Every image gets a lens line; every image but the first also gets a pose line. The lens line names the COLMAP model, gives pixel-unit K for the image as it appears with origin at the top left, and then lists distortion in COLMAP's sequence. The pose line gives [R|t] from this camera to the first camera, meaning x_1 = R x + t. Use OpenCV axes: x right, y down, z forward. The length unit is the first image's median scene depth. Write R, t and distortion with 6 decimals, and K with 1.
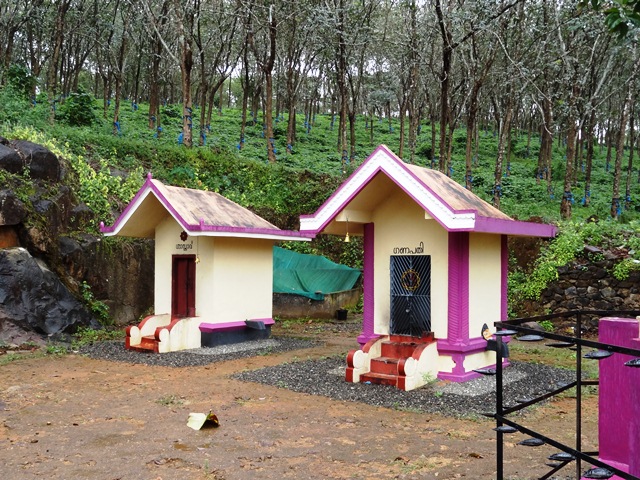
lens RADIAL K [[653.0, 0, 319.8], [0, 653.0, 242.1], [0, 0, 1]] dist [-0.010368, 0.000000]
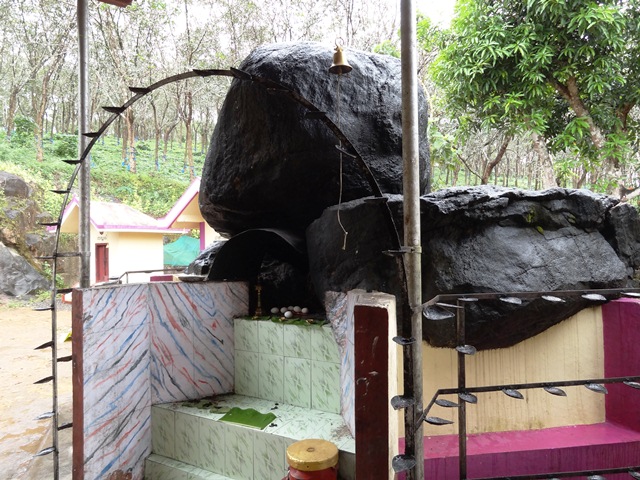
lens RADIAL K [[445.6, 0, 320.1], [0, 445.6, 237.2], [0, 0, 1]] dist [-0.011518, 0.000932]
pose [[0.994076, -0.020603, 0.106712, 0.185694], [0.019392, 0.999735, 0.012376, 0.001229], [-0.106939, -0.010234, 0.994213, -0.127434]]
